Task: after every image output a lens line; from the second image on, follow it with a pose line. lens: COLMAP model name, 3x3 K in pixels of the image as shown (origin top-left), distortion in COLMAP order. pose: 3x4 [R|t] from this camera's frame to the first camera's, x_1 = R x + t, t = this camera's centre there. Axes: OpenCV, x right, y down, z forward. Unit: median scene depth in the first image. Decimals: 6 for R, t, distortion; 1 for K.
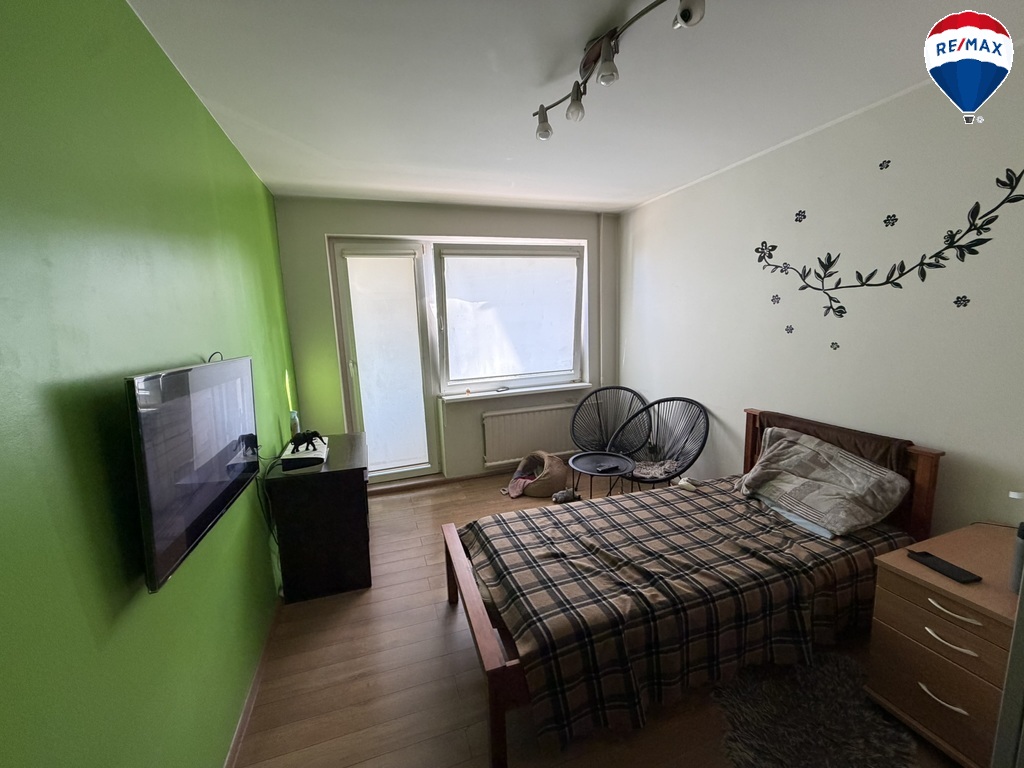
lens RADIAL K [[406.4, 0, 511.2], [0, 406.4, 384.3], [0, 0, 1]] dist [0.001453, -0.000171]
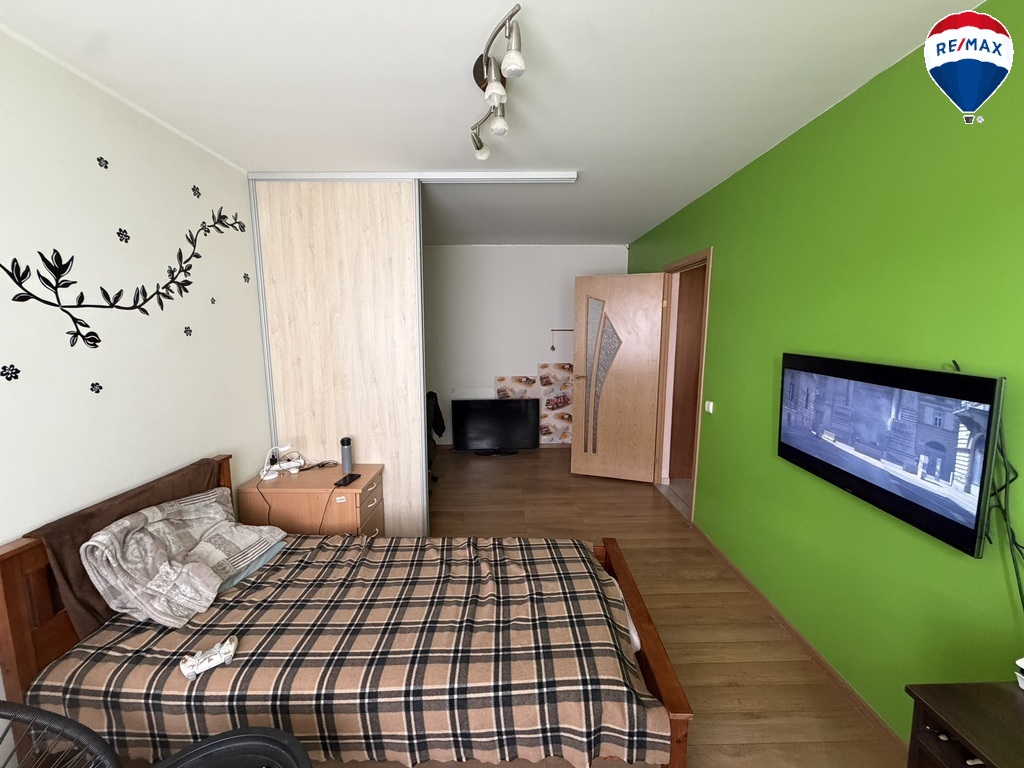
lens RADIAL K [[406.4, 0, 516.4], [0, 406.4, 379.3], [0, 0, 1]] dist [0.001453, -0.000171]
pose [[-0.948064, -0.008623, 0.317964, -0.134915], [0.078528, 0.962344, 0.260245, -0.263265], [-0.308235, 0.271698, -0.911686, 1.585669]]
